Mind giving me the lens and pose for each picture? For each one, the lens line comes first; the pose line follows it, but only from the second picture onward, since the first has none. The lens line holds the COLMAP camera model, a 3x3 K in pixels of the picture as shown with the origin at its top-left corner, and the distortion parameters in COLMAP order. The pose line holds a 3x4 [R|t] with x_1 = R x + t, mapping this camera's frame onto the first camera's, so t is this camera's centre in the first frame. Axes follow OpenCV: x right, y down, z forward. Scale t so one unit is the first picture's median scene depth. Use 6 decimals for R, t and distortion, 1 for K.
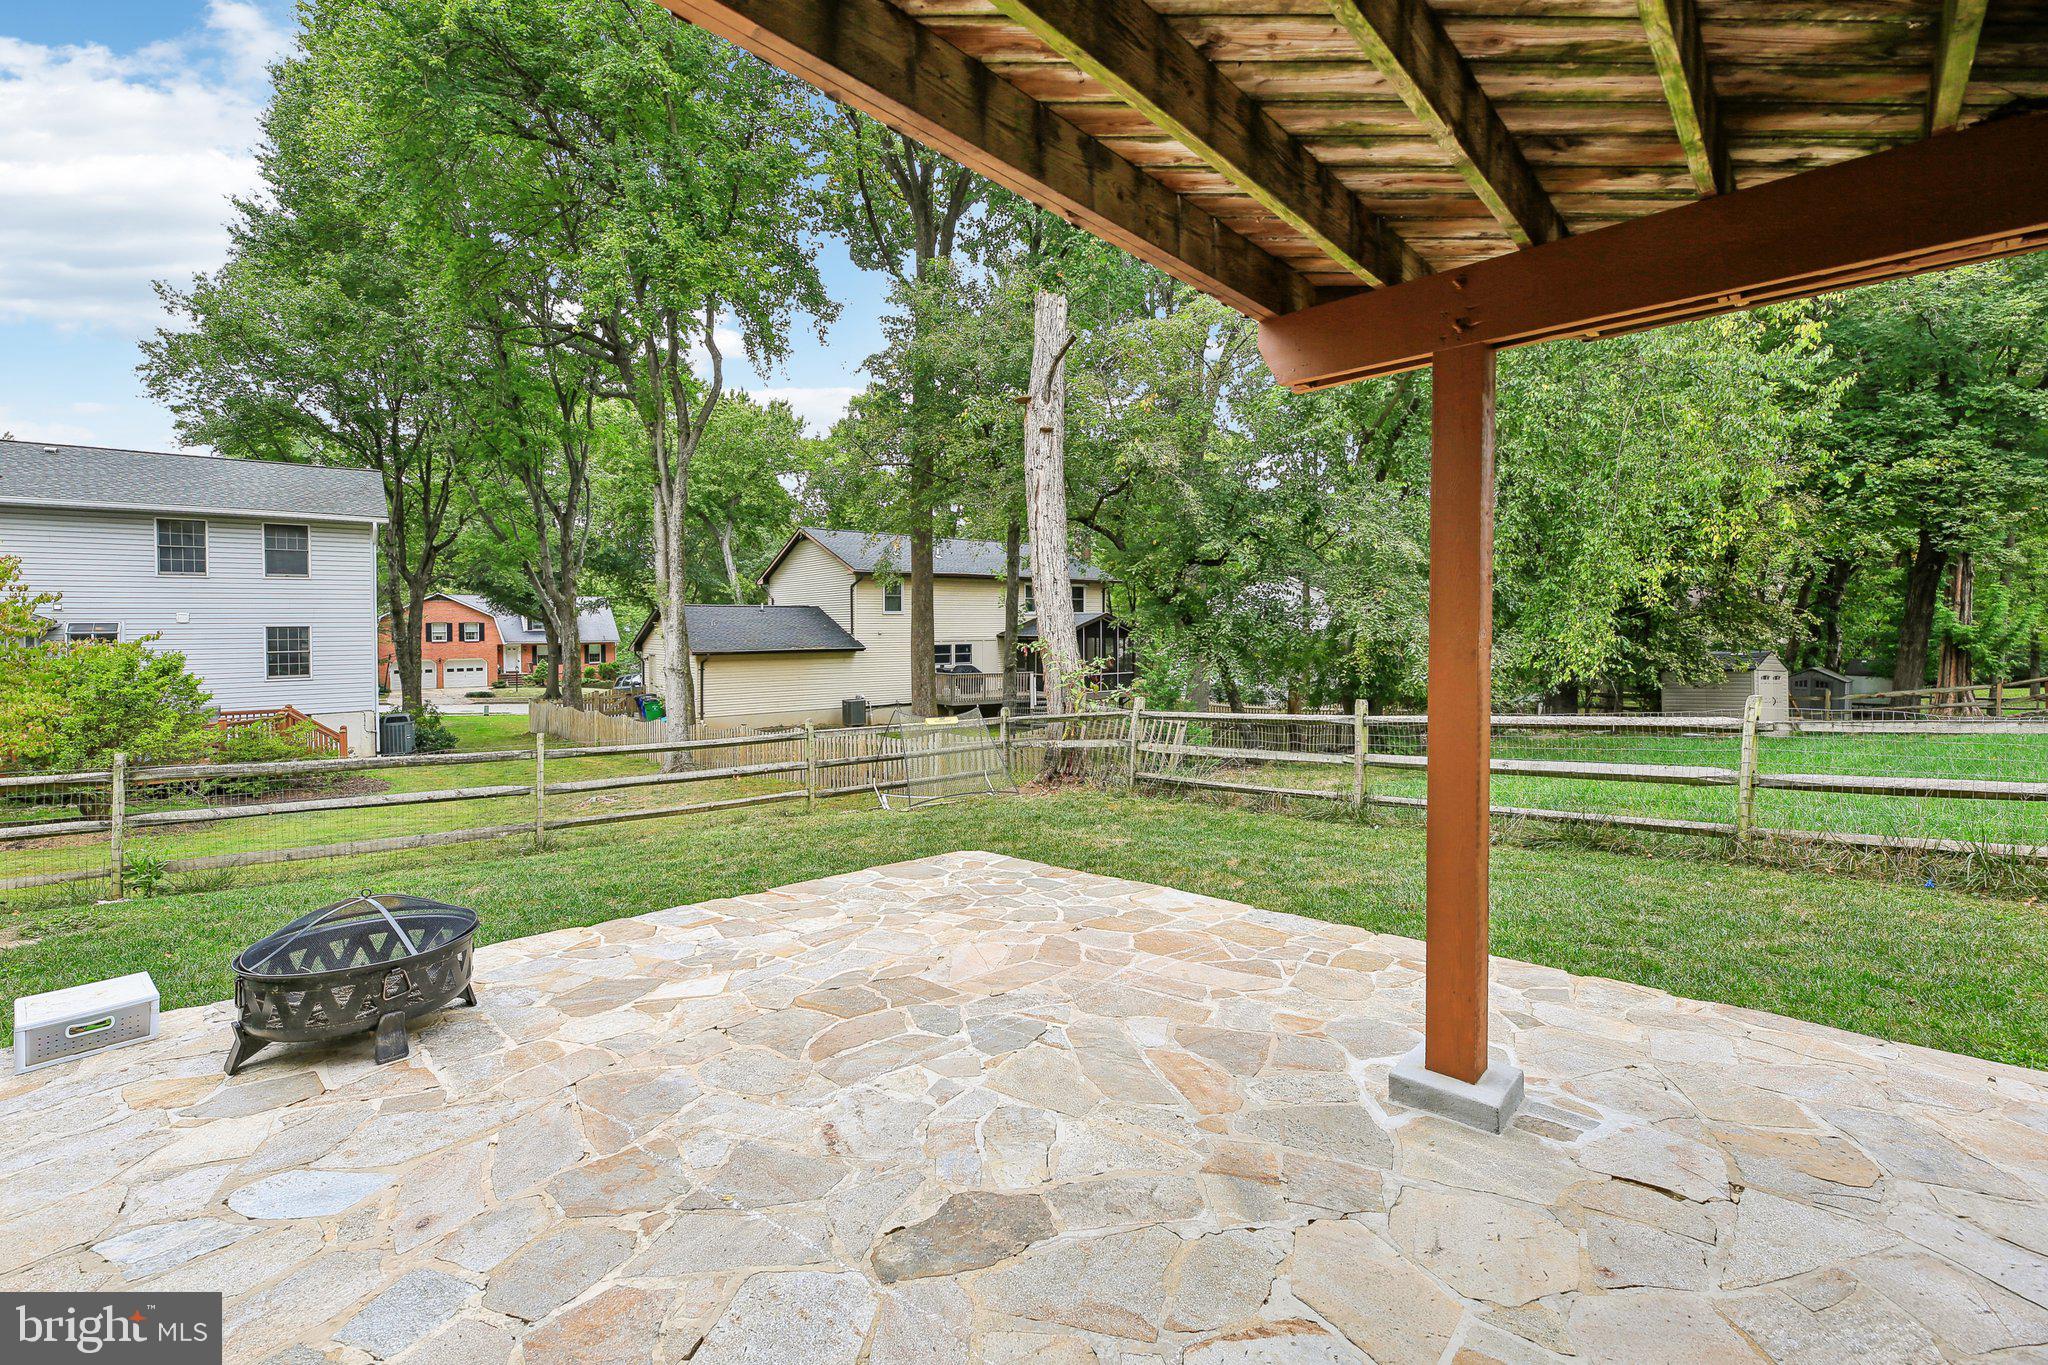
lens RADIAL K [[849.3, 0, 1028.9], [0, 849.3, 675.3], [0, 0, 1]] dist [0.002112, -0.000064]
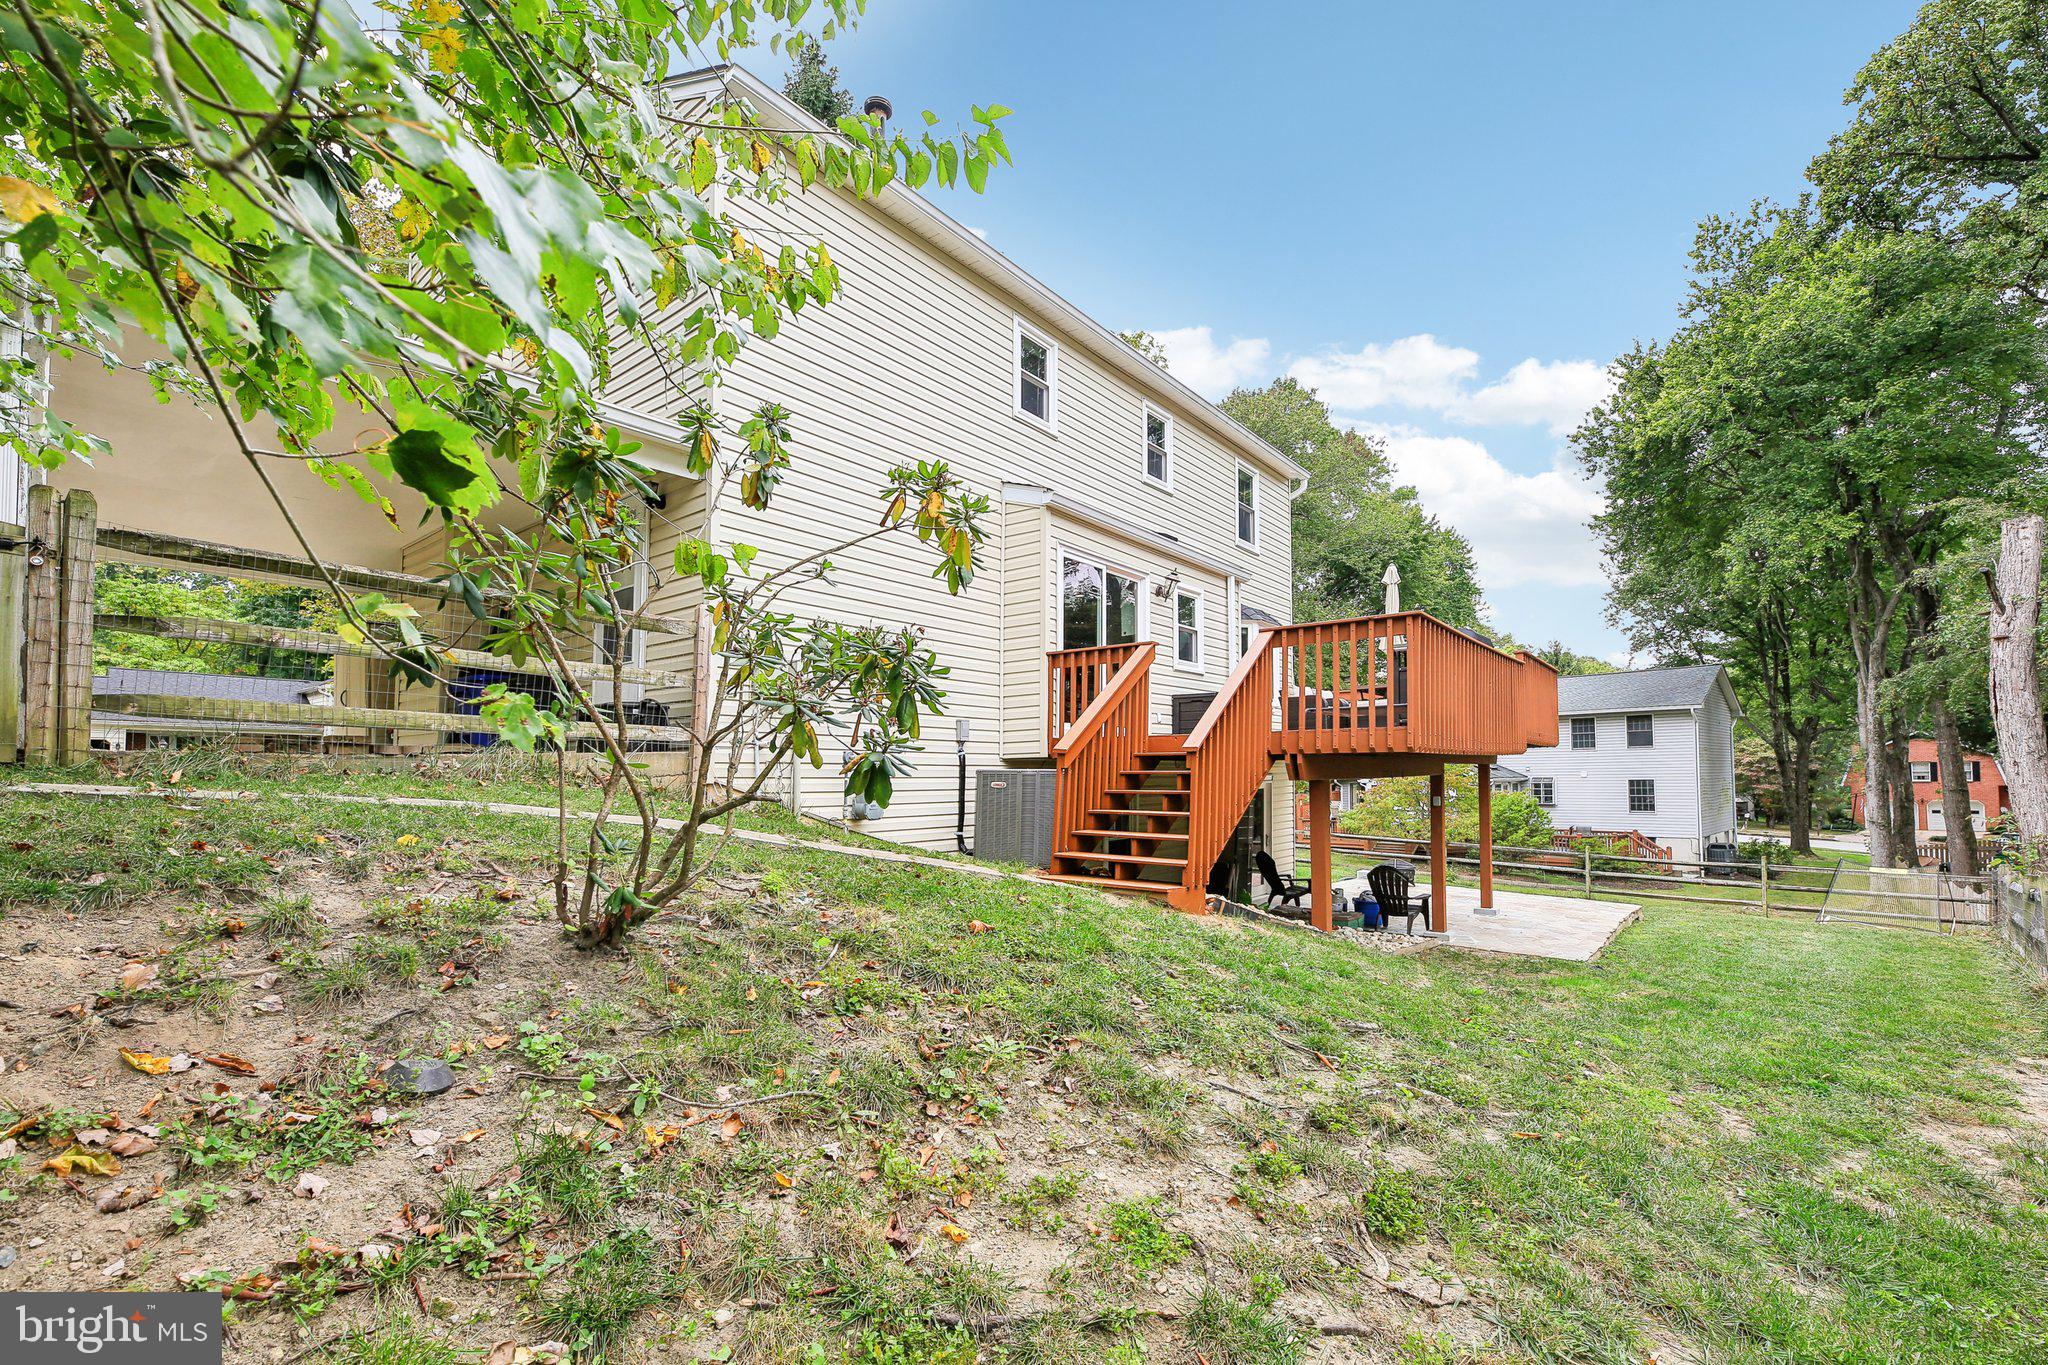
lens RADIAL K [[849.3, 0, 1017.8], [0, 849.3, 758.4], [0, 0, 1]] dist [0.002112, -0.000064]
pose [[0.072300, -0.015155, -0.997268, 0.604378], [-0.039709, 0.999048, -0.018061, -0.023535], [0.996592, 0.040906, 0.071629, -0.248174]]
